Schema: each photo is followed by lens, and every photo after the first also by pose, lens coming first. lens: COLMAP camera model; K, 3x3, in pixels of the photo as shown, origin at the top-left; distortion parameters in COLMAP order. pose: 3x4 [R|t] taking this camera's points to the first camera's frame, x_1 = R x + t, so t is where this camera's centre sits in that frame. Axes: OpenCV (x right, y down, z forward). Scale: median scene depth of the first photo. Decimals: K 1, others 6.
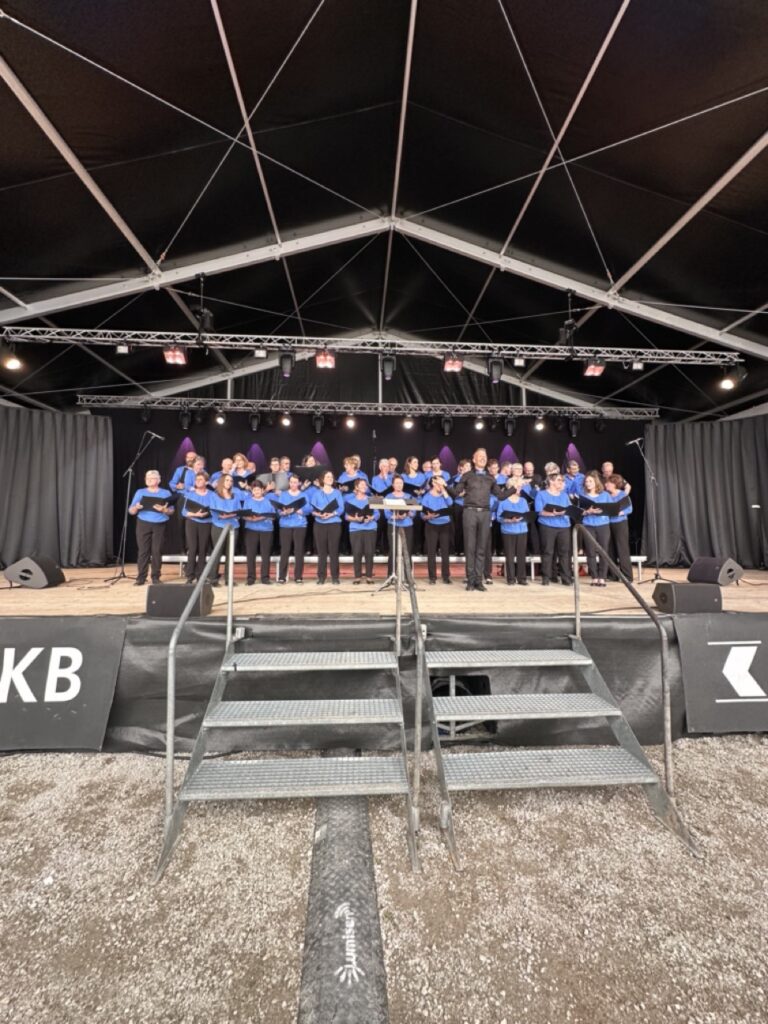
lens RADIAL K [[407.7, 0, 384.0], [0, 407.7, 512.0], [0, 0, 1]] dist [0.000284, -0.000032]
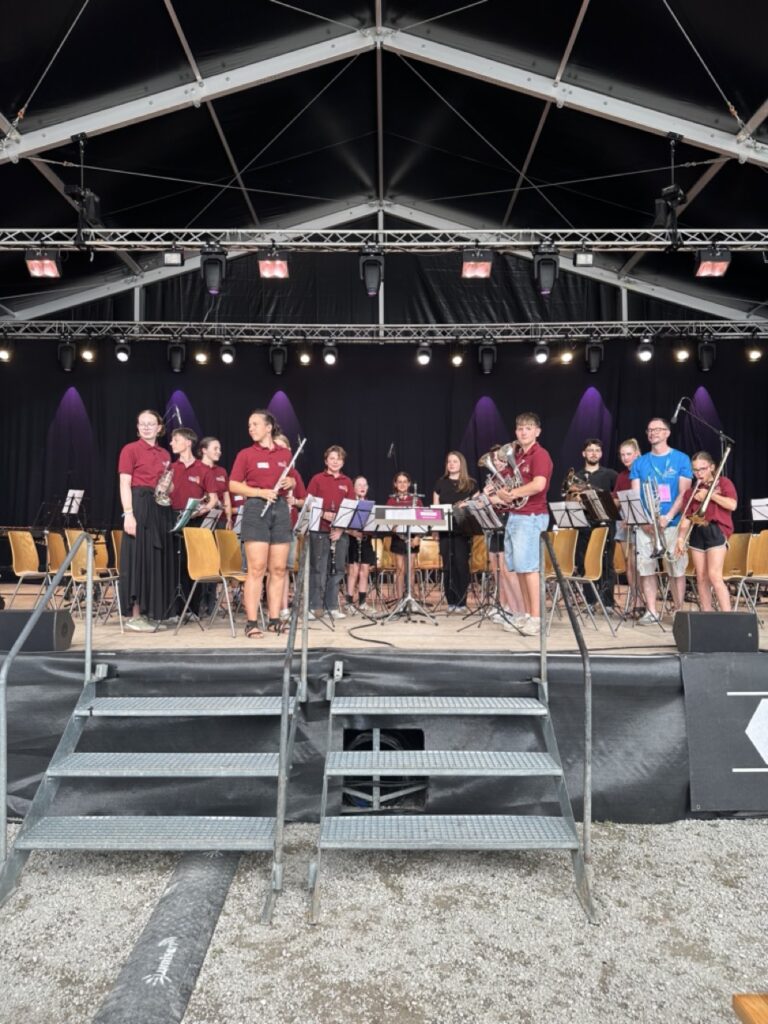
lens RADIAL K [[715.0, 0, 384.0], [0, 715.0, 512.0], [0, 0, 1]] dist [0.068817, -0.080312]
pose [[0.997870, -0.005269, -0.065016, 0.100933], [0.006920, 0.999659, 0.025197, -0.015203], [0.064861, -0.025593, 0.997566, -0.125200]]
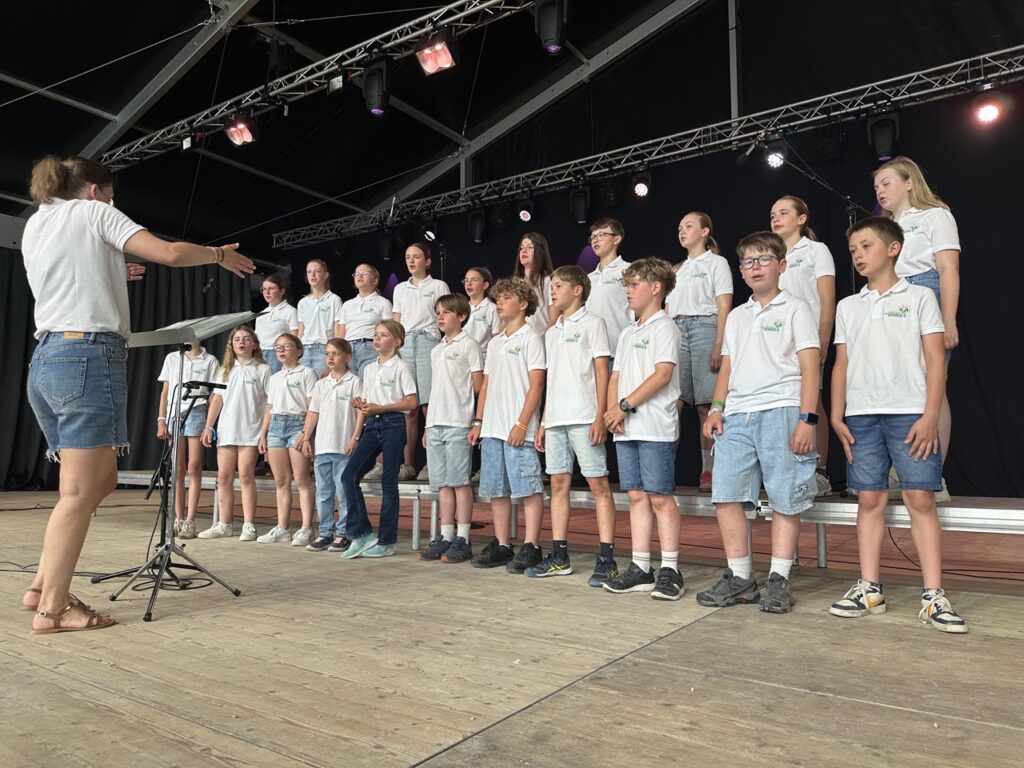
lens RADIAL K [[715.0, 0, 515.1], [0, 715.0, 380.6], [0, 0, 1]] dist [0.068817, -0.080312]
pose [[0.792083, -0.059638, -0.607493, 0.406232], [0.041632, 0.998176, -0.043709, 0.035378], [0.608992, 0.009331, 0.793122, 0.411963]]
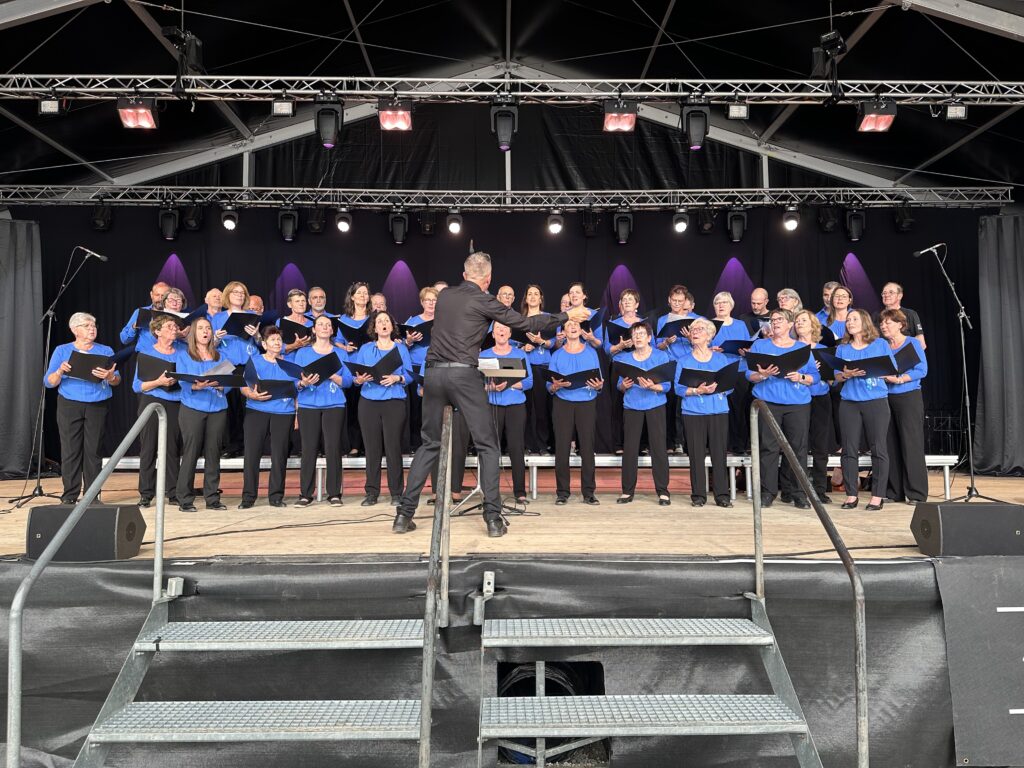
lens RADIAL K [[715.0, 0, 515.1], [0, 715.0, 380.6], [0, 0, 1]] dist [0.068817, -0.080312]
pose [[0.998982, -0.009270, -0.044144, 0.067240], [0.009349, 0.999955, 0.001583, -0.000517], [0.044127, -0.001995, 0.999024, -0.011411]]
